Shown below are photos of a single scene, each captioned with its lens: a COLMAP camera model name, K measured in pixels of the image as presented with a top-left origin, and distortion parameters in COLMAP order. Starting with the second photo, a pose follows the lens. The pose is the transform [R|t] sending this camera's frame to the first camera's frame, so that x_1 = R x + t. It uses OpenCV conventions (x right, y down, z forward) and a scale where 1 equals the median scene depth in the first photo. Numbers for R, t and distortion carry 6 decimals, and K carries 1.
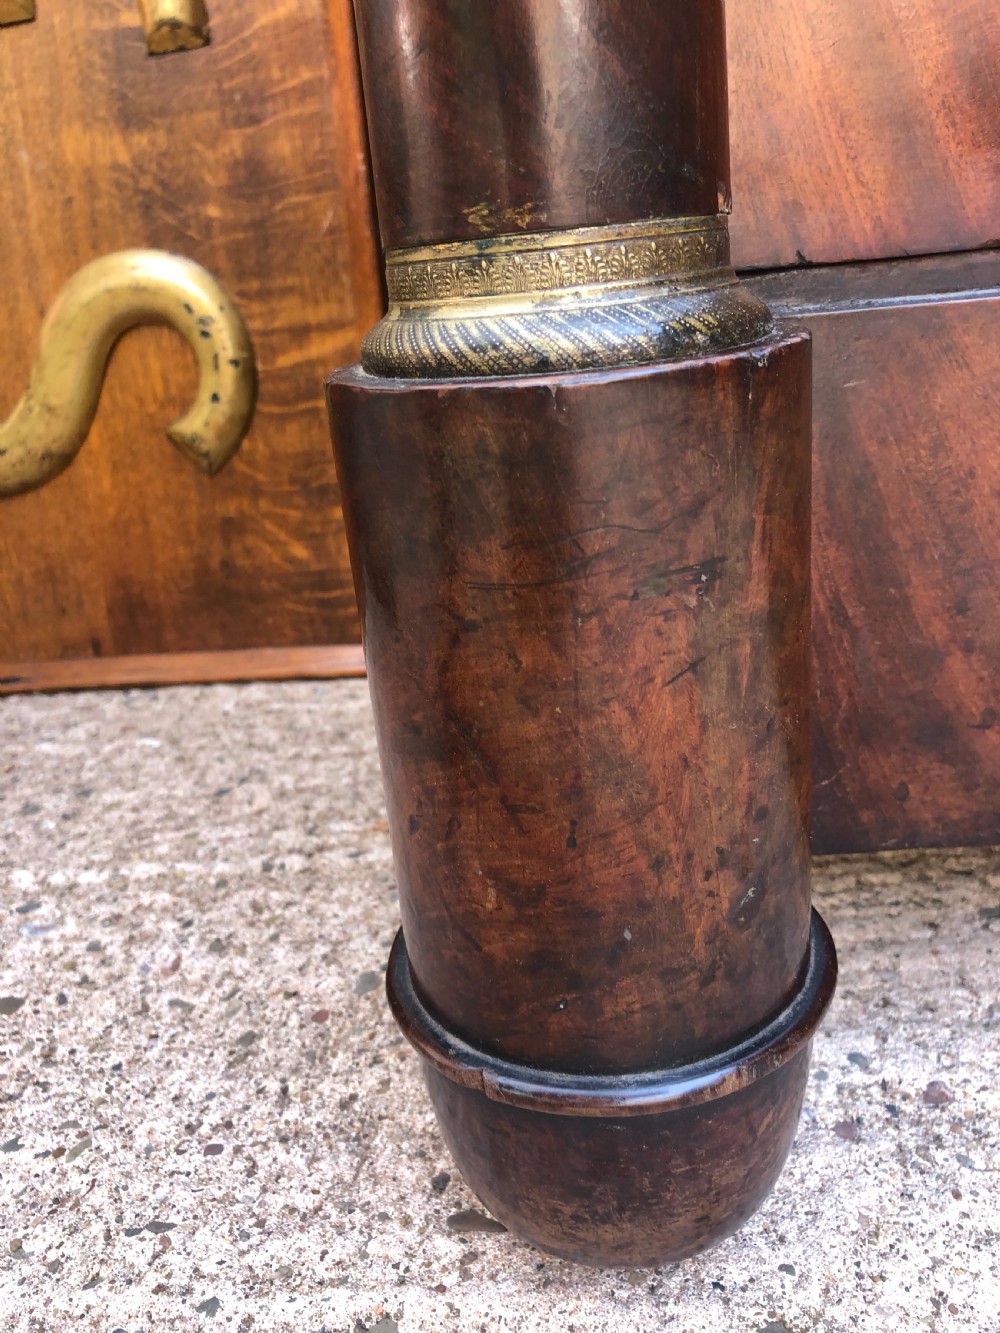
lens RADIAL K [[1117.1, 0, 490.9], [0, 1117.1, 662.6], [0, 0, 1]] dist [0.019979, -0.004183]
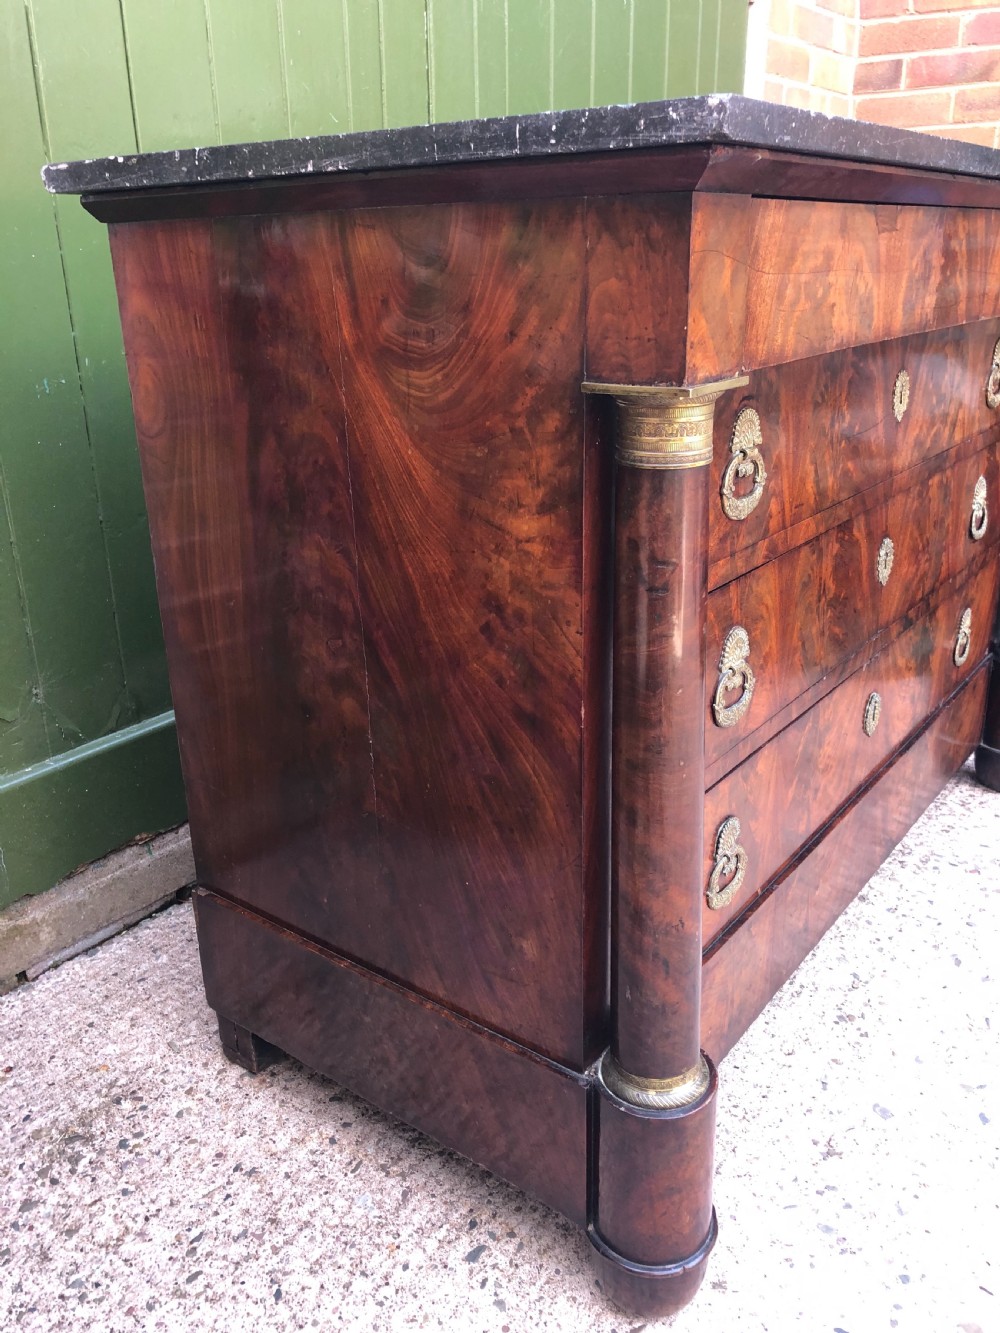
lens RADIAL K [[1117.1, 0, 525.0], [0, 1117.1, 644.2], [0, 0, 1]] dist [0.019979, -0.004183]
pose [[0.533885, -0.202514, 0.820948, -1.390585], [0.265244, 0.962000, 0.064814, -0.943649], [-0.802878, 0.183149, 0.567313, -0.491301]]
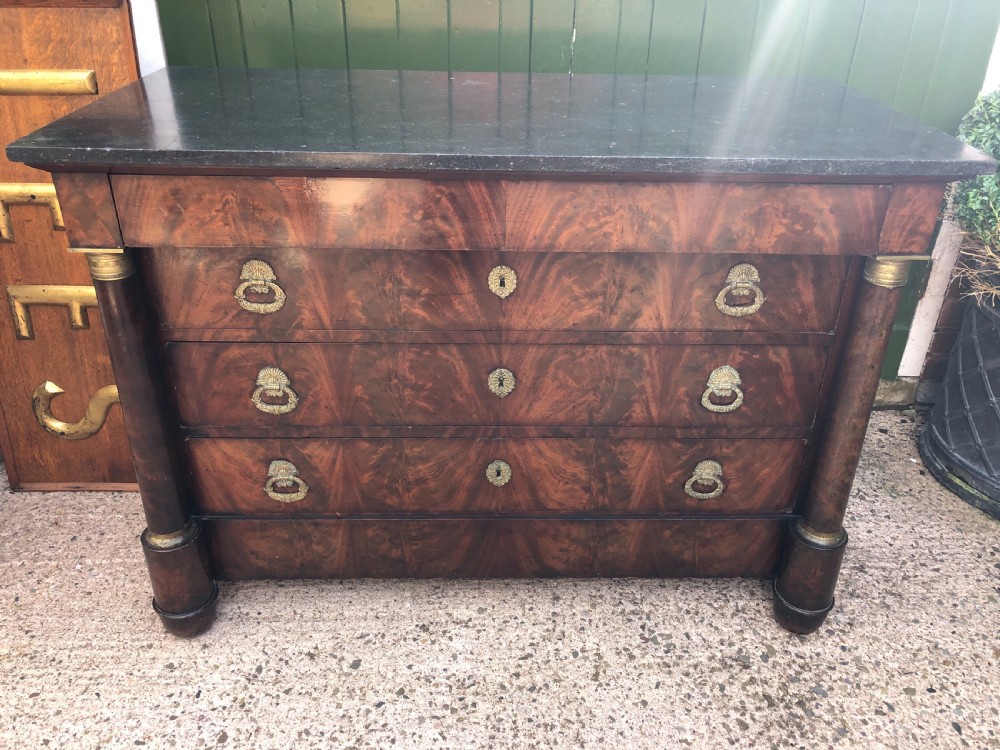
lens RADIAL K [[838.0, 0, 506.2], [0, 838.0, 360.9], [0, 0, 1]] dist [0.019979, -0.004183]
pose [[0.989542, 0.053900, 0.133799, 0.755883], [-0.071571, 0.988797, 0.130986, -1.180628], [-0.125240, -0.139193, 0.982314, -2.457627]]
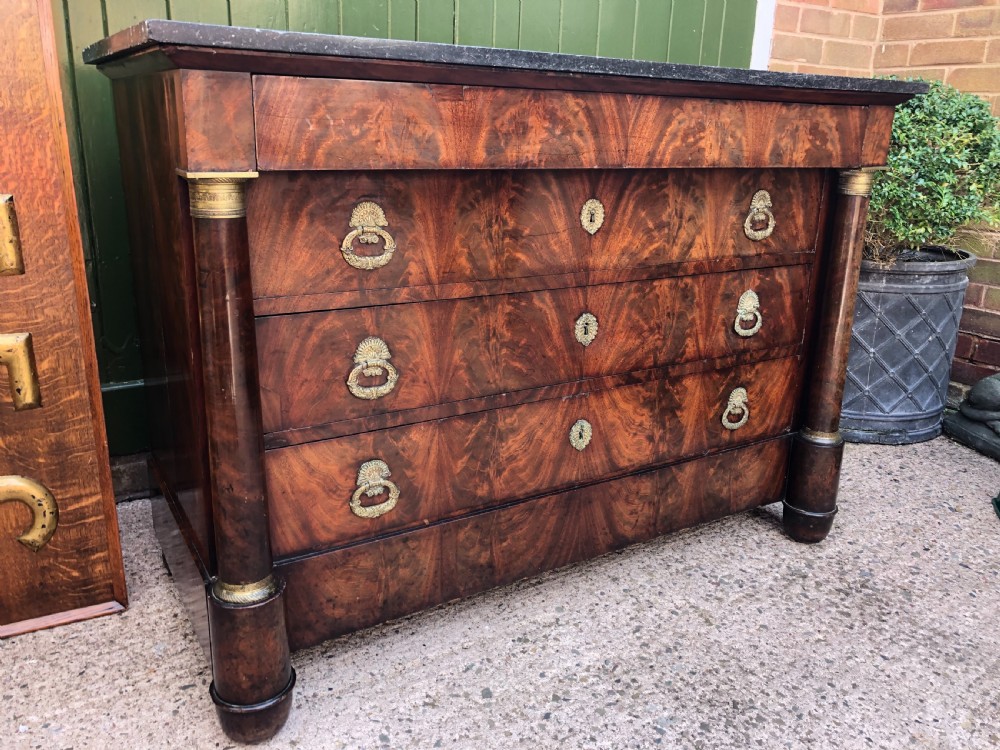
lens RADIAL K [[838.0, 0, 514.8], [0, 838.0, 357.5], [0, 0, 1]] dist [0.019979, -0.004183]
pose [[0.801862, -0.048918, 0.595504, -0.690157], [0.107382, 0.992214, -0.063087, -0.510088], [-0.587782, 0.114534, 0.800871, -1.776126]]
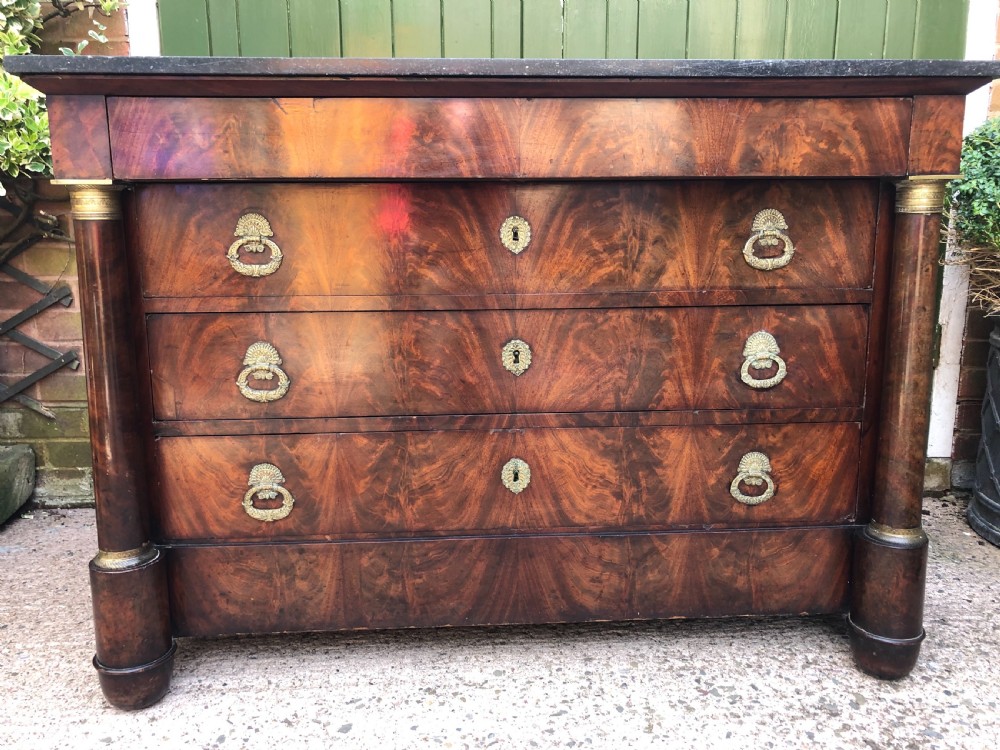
lens RADIAL K [[838.0, 0, 500.5], [0, 838.0, 354.9], [0, 0, 1]] dist [0.019979, -0.004183]
pose [[0.988322, 0.064576, 0.138019, 0.721628], [-0.036400, 0.979592, -0.197672, -0.261020], [-0.147967, 0.190340, 0.970503, -2.162091]]
